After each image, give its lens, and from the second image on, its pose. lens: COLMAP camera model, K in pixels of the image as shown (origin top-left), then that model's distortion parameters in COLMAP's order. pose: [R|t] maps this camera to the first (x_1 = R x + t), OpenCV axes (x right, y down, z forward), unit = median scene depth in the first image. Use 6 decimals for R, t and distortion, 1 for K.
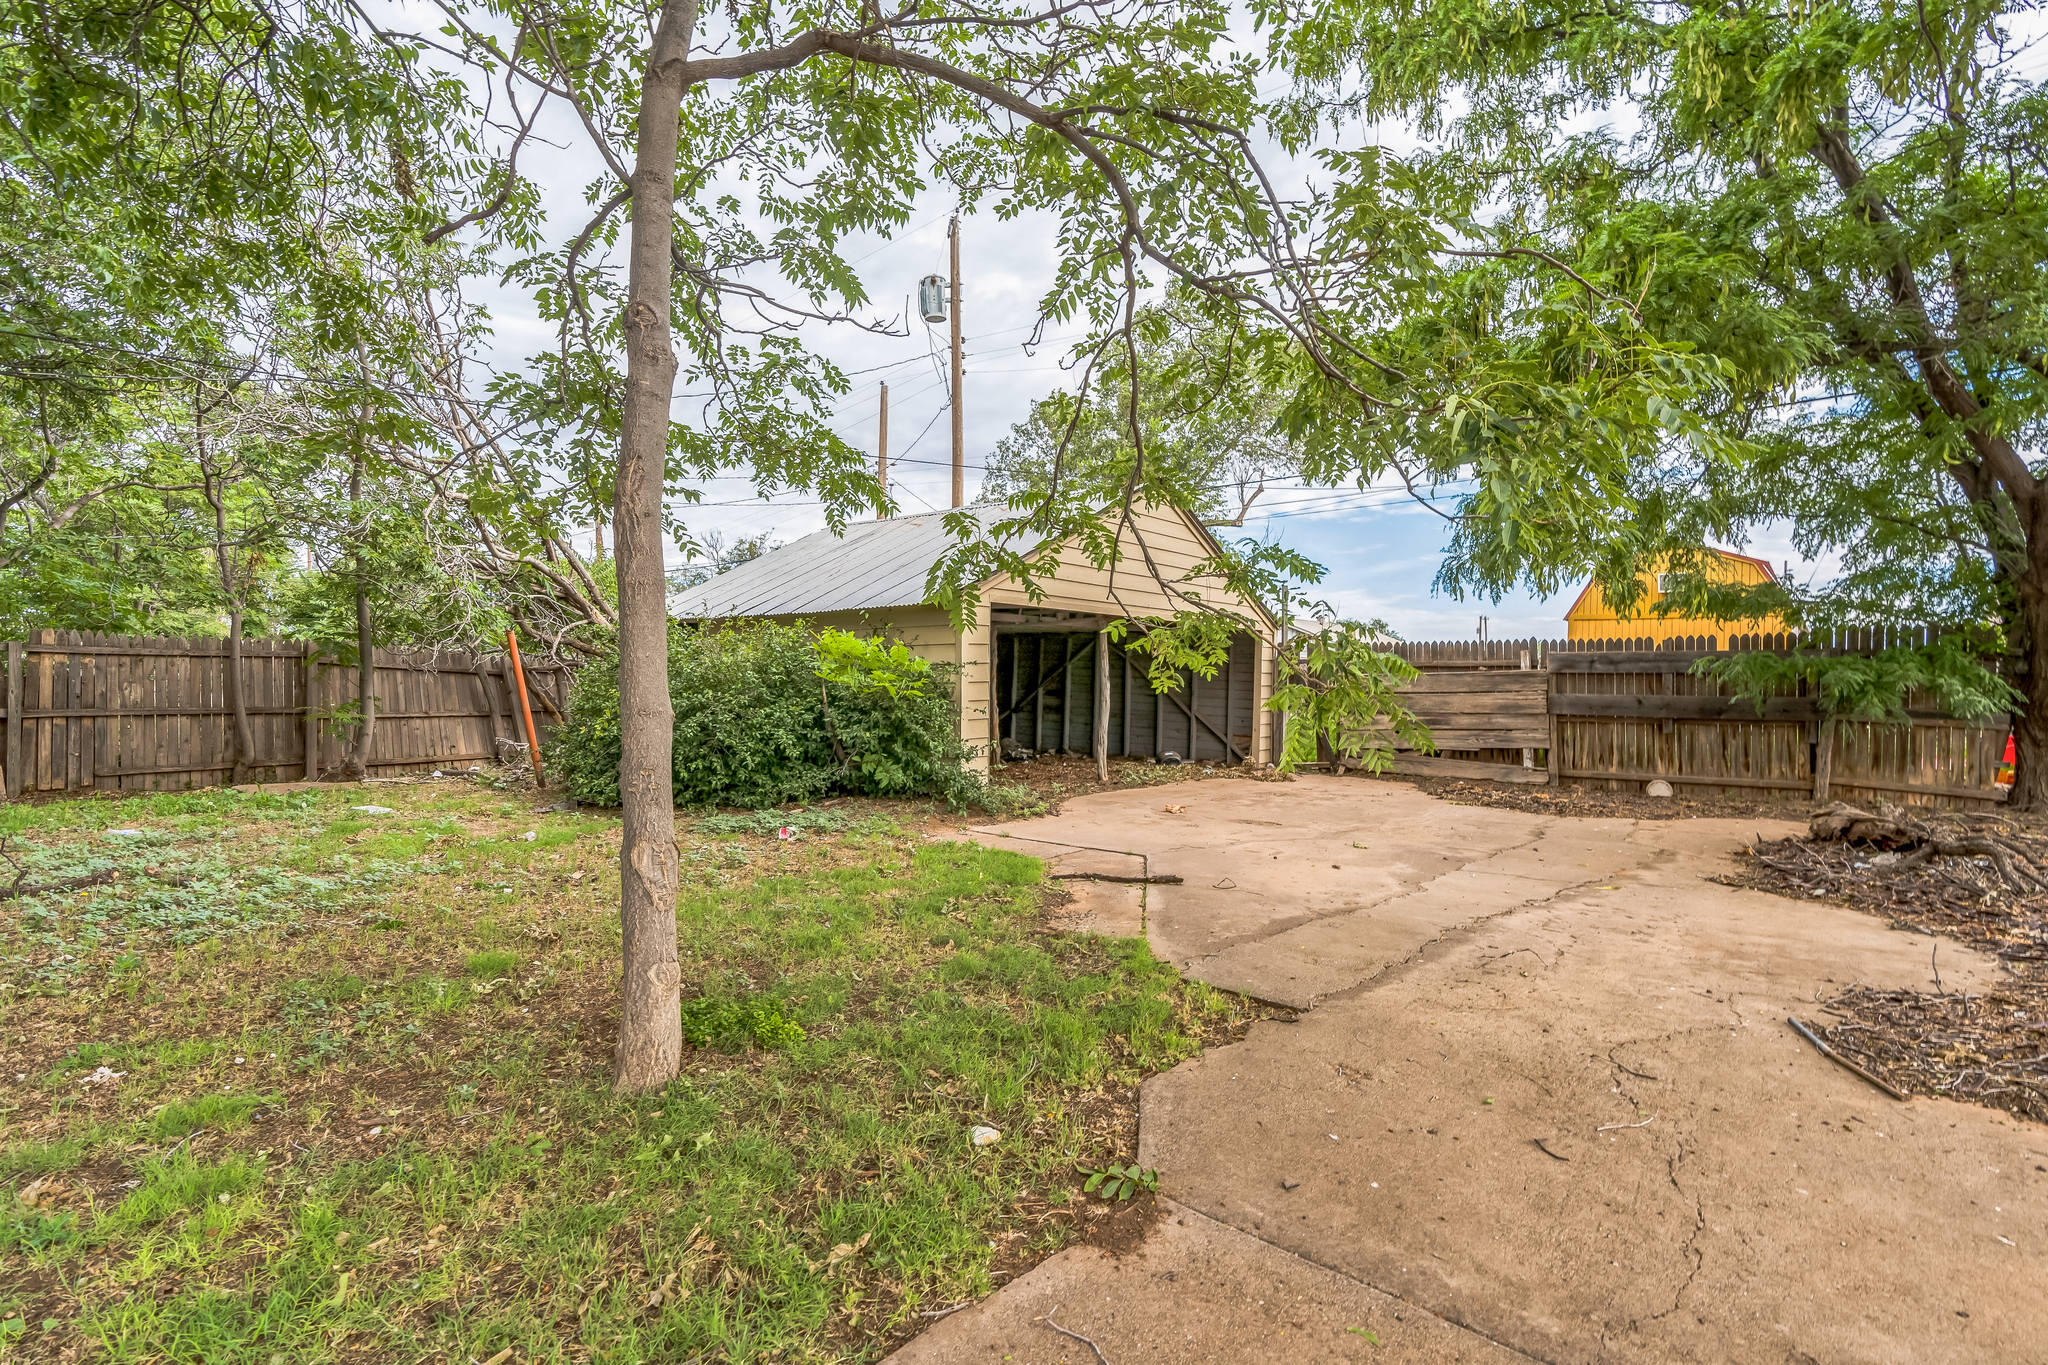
lens RADIAL K [[938.7, 0, 1024.1], [0, 938.7, 675.5], [0, 0, 1]] dist [-0.010575, 0.004285]
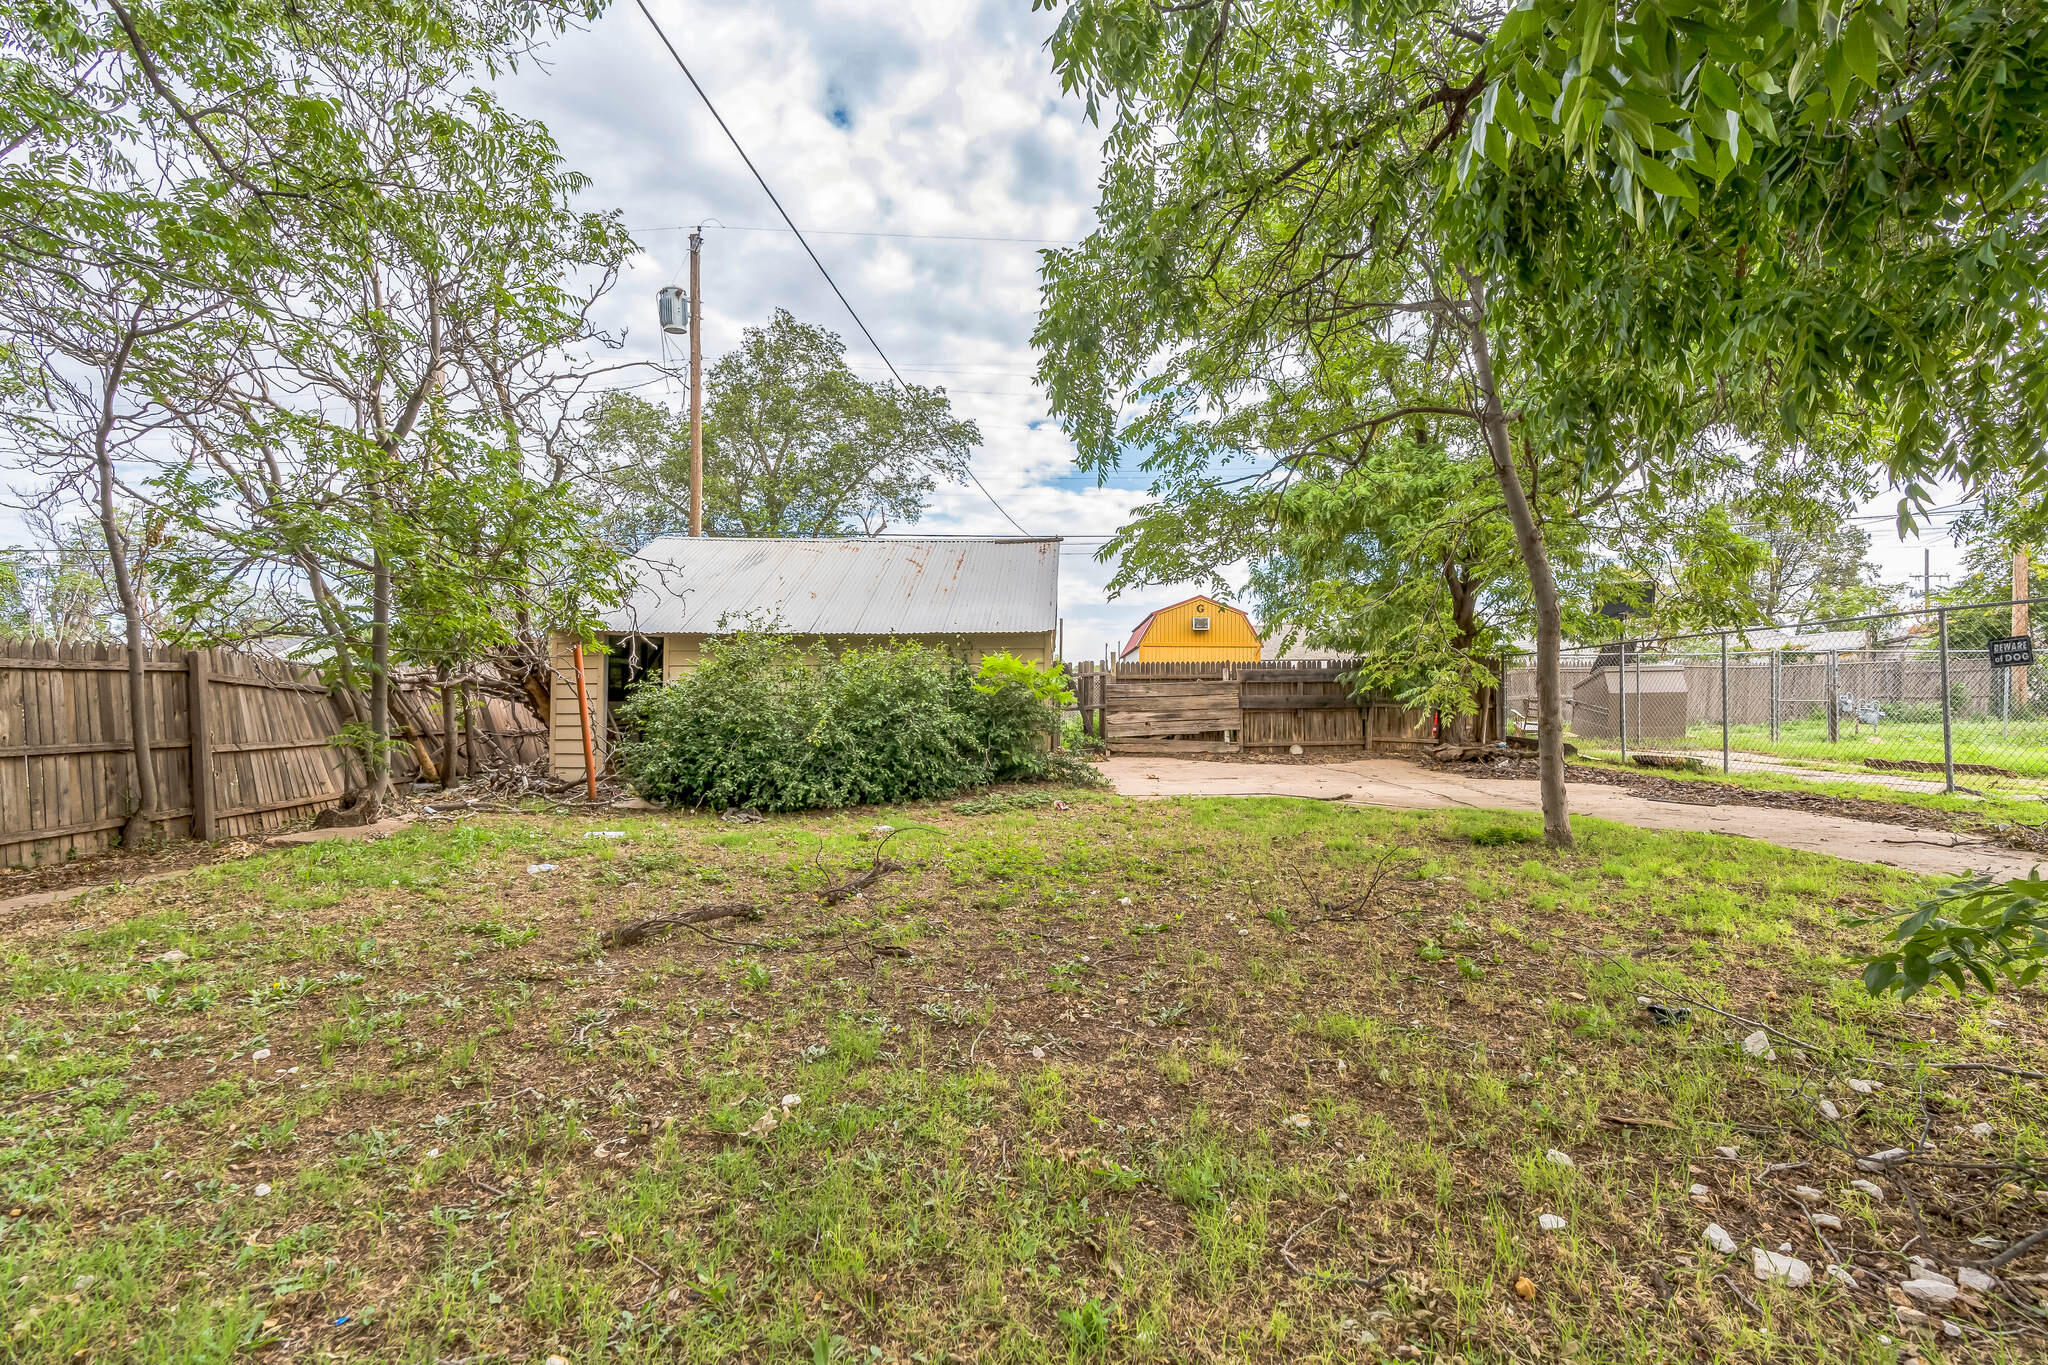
lens RADIAL K [[938.7, 0, 1024.7], [0, 938.7, 689.4], [0, 0, 1]] dist [-0.010575, 0.004285]
pose [[0.764051, -0.008577, 0.645099, -0.739786], [0.011188, 0.999937, 0.000043, 0.004941], [-0.645059, 0.007185, 0.764099, 0.012155]]
